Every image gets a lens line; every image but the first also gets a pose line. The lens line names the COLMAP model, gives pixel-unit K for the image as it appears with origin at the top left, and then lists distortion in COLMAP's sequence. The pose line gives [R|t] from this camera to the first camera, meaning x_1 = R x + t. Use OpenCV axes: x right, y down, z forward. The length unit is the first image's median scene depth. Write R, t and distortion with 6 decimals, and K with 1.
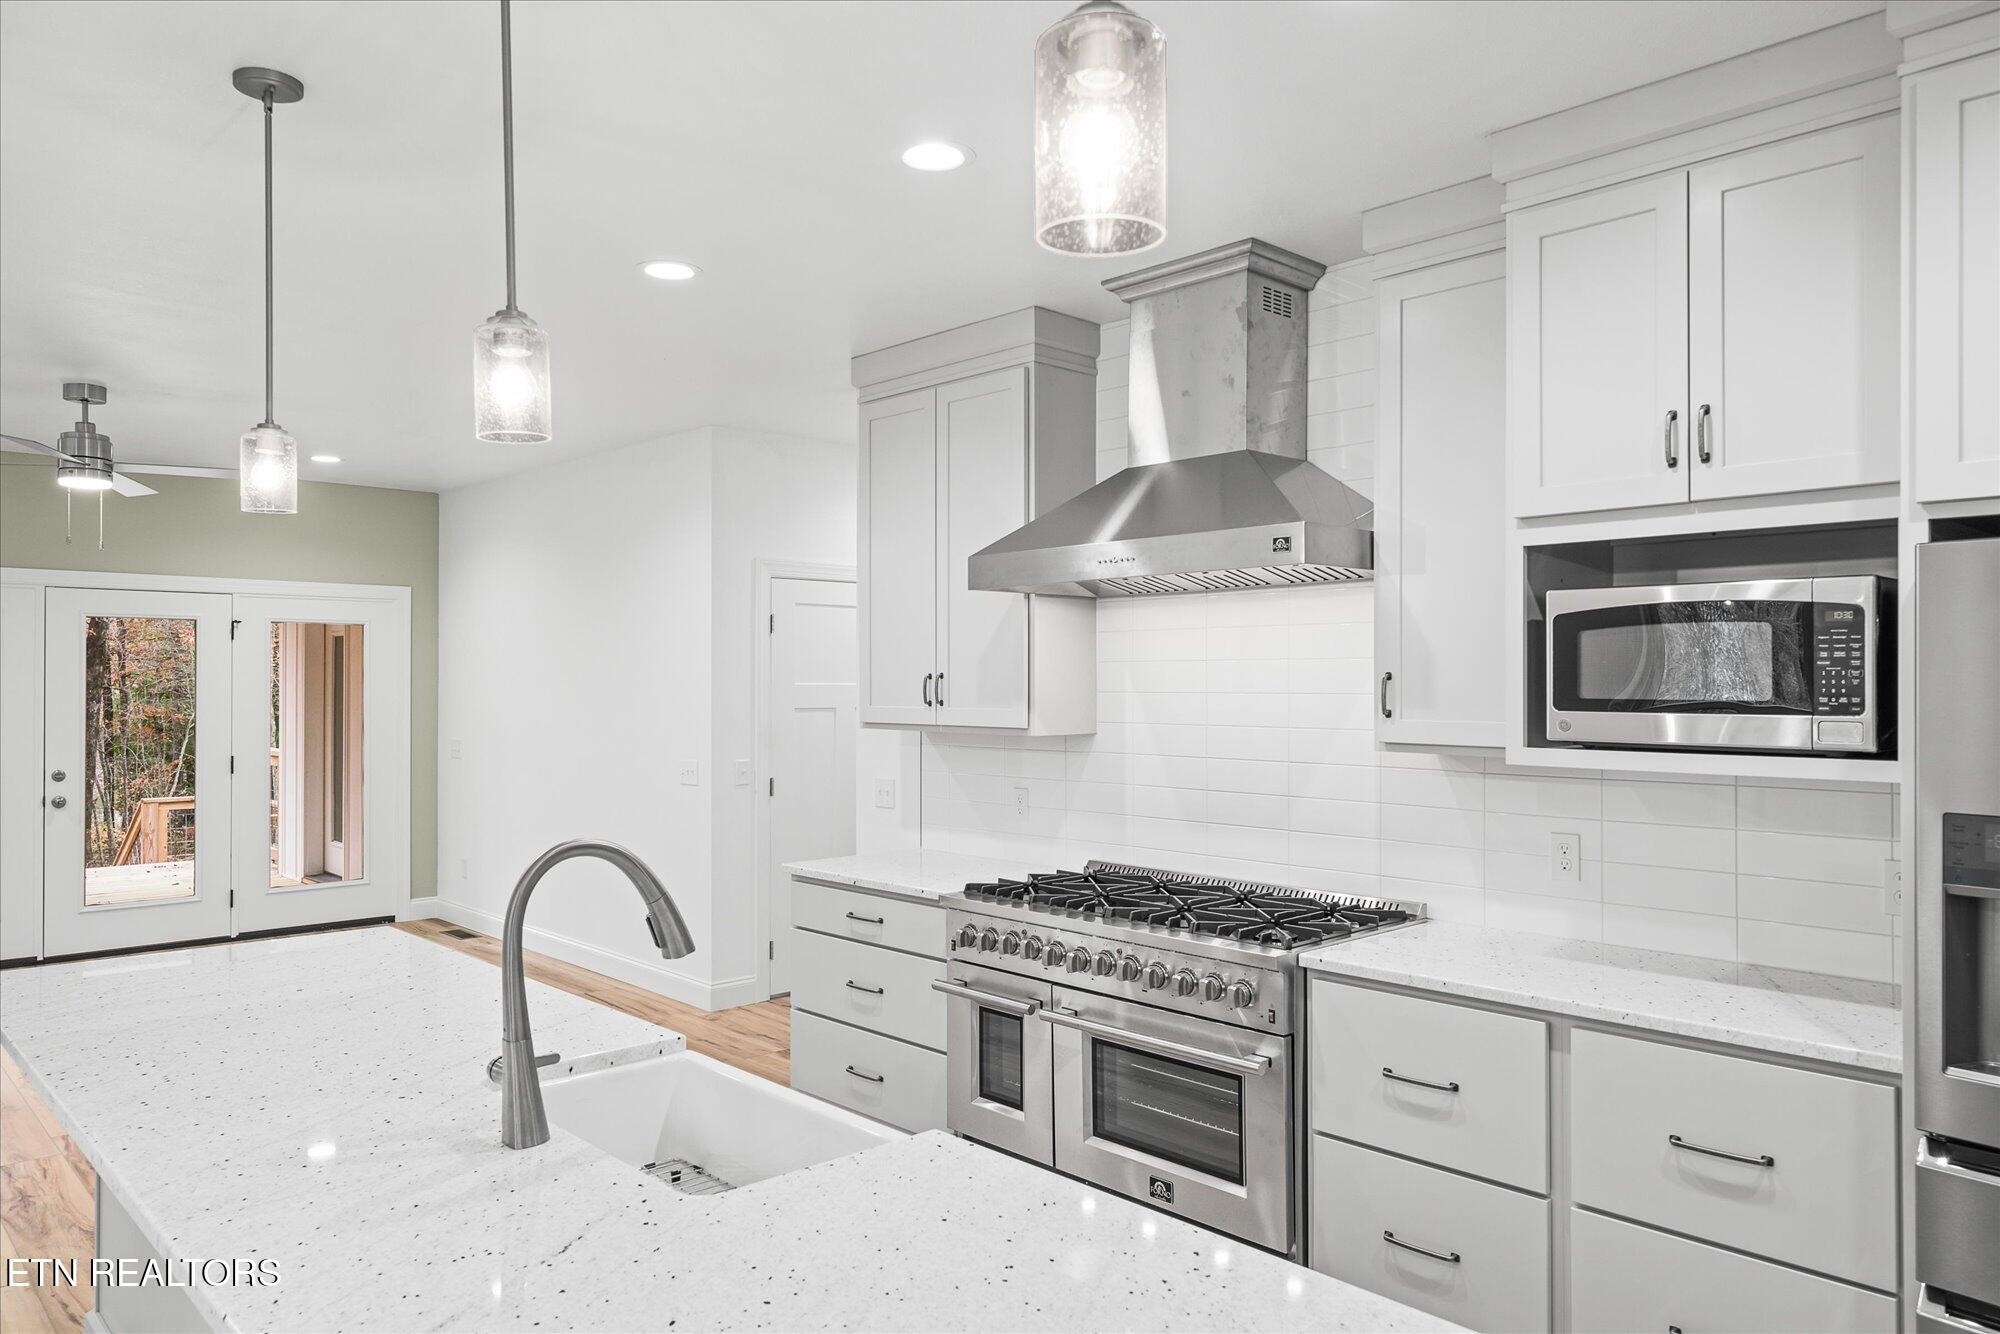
lens RADIAL K [[1347.1, 0, 996.6], [0, 1347.1, 668.6], [0, 0, 1]] dist [0.001473, 0.003050]
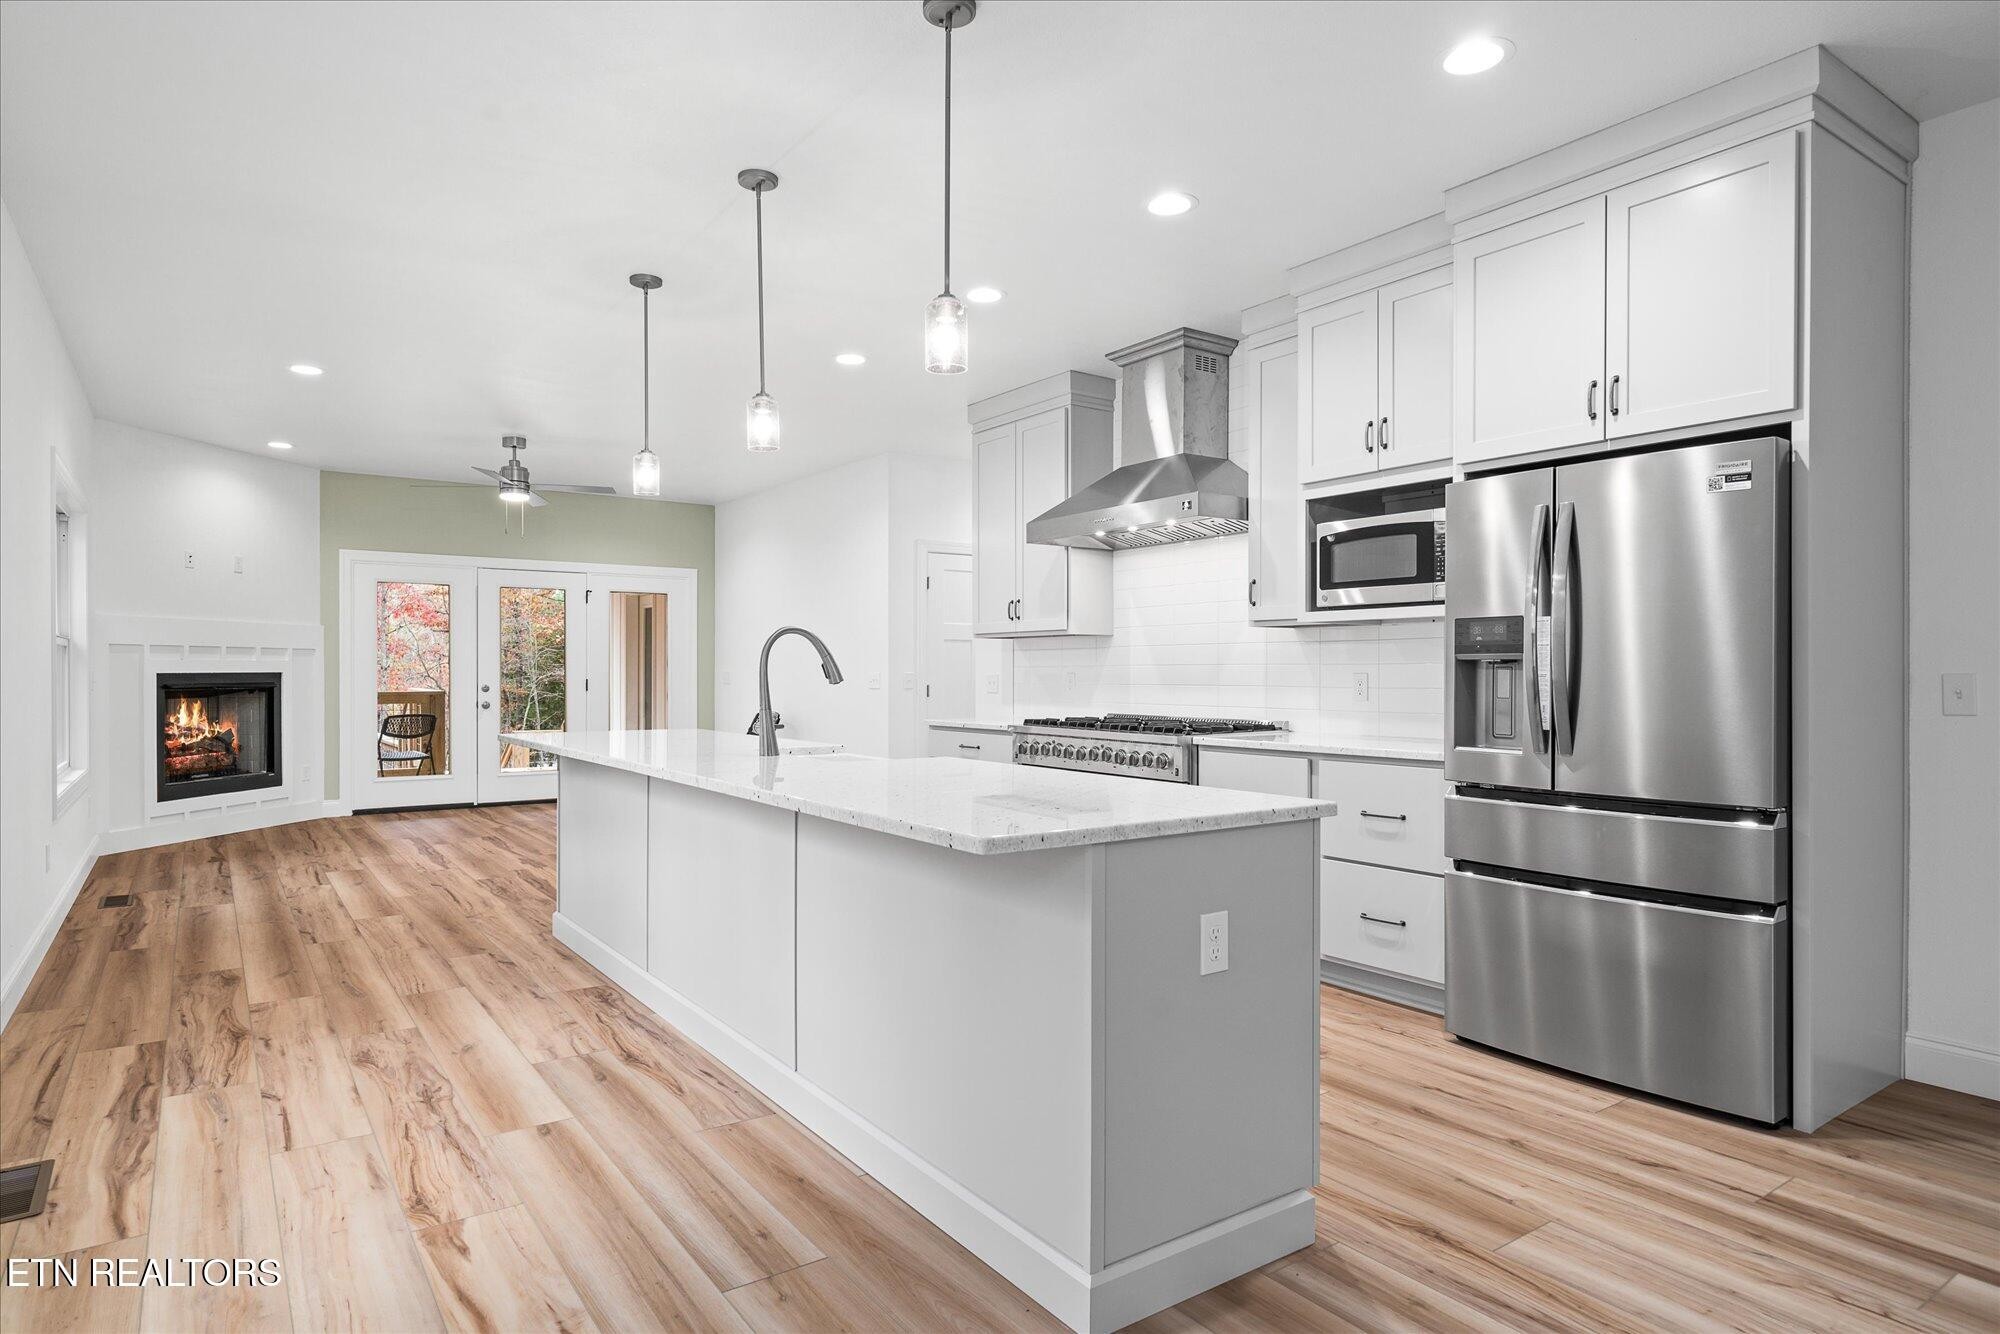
lens RADIAL K [[1150.2, 0, 1000.0], [0, 1150.2, 667.0], [0, 0, 1]] dist [-0.001272, 0.000621]
pose [[0.989999, -0.001690, -0.141062, 0.154397], [0.001881, 0.999997, 0.001223, 0.097470], [0.141059, -0.001476, 0.990000, -0.431382]]
